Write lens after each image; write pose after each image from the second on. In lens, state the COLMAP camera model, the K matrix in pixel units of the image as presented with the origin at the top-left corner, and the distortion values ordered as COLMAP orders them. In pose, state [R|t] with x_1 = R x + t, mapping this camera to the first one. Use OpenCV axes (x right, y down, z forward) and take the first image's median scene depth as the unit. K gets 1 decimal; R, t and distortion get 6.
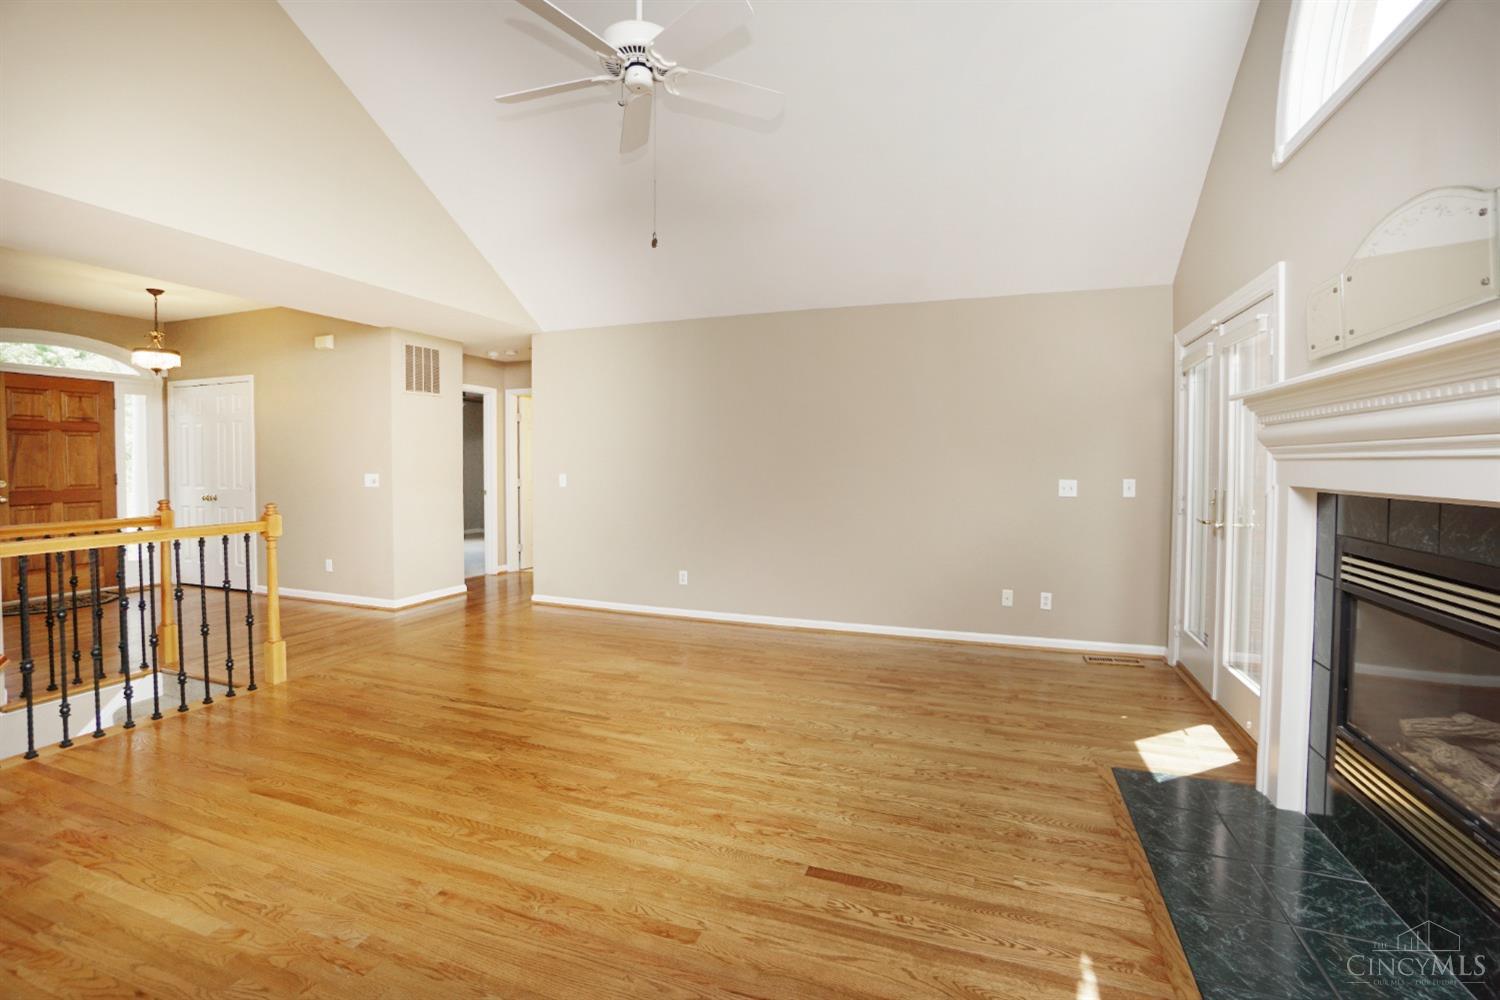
lens RADIAL K [[730.8, 0, 745.9], [0, 730.8, 481.8], [0, 0, 1]] dist [-0.071207, 0.031733]
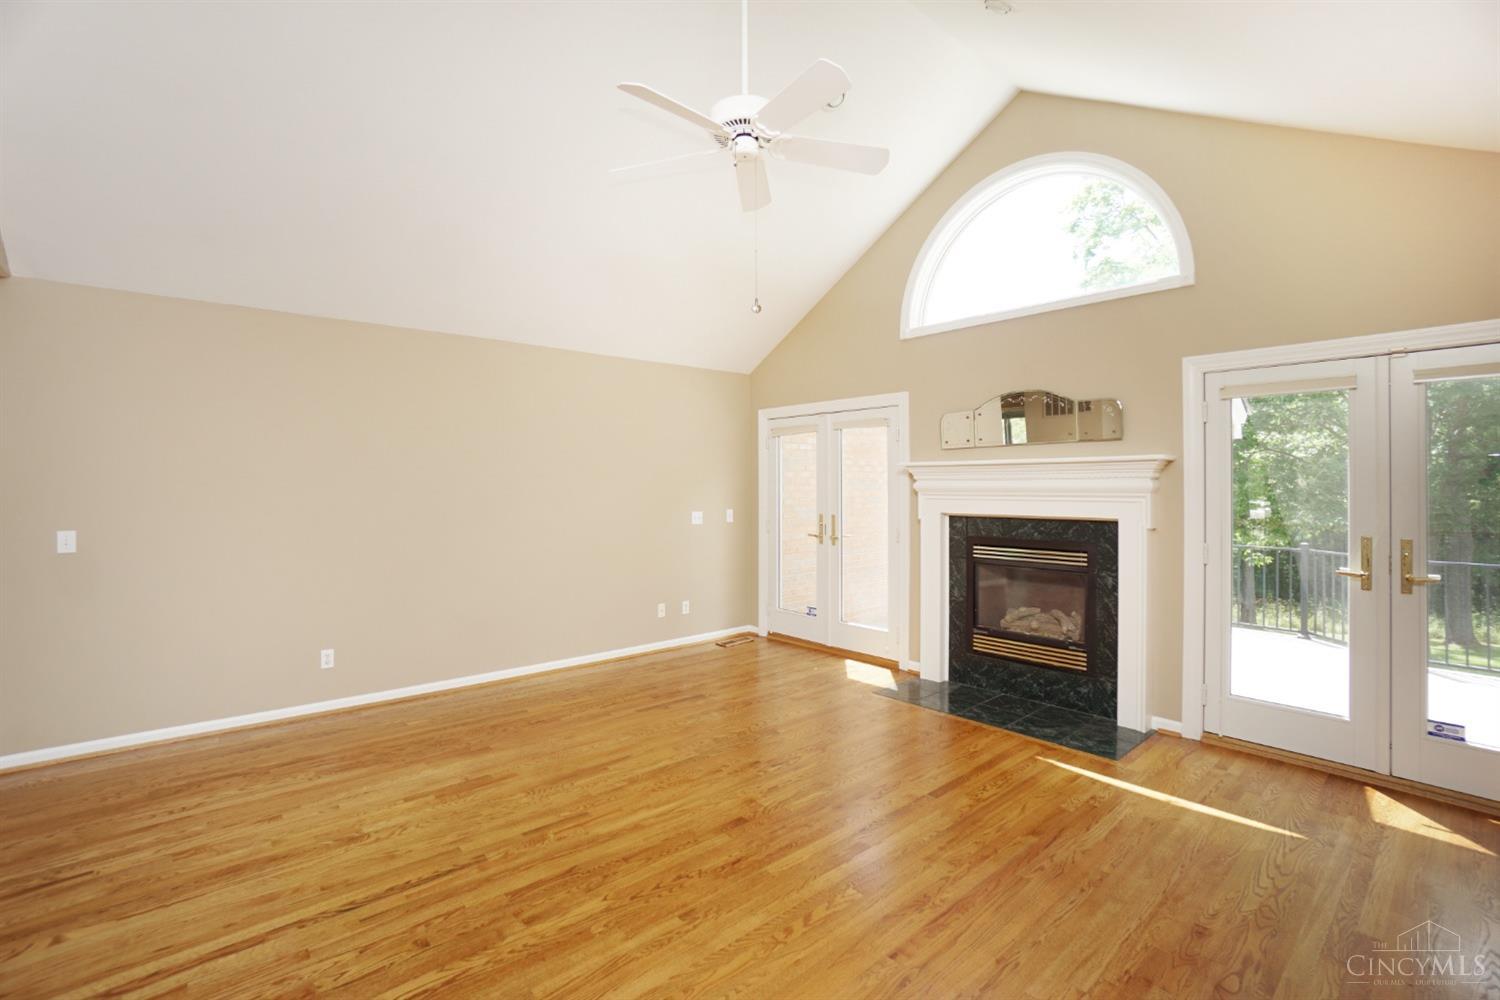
lens RADIAL K [[730.8, 0, 745.9], [0, 730.8, 481.8], [0, 0, 1]] dist [-0.071207, 0.031733]
pose [[0.404959, 0.003844, 0.914327, -0.879756], [0.020887, 0.999691, -0.013454, -0.044151], [-0.914096, 0.024546, 0.404754, 0.479025]]
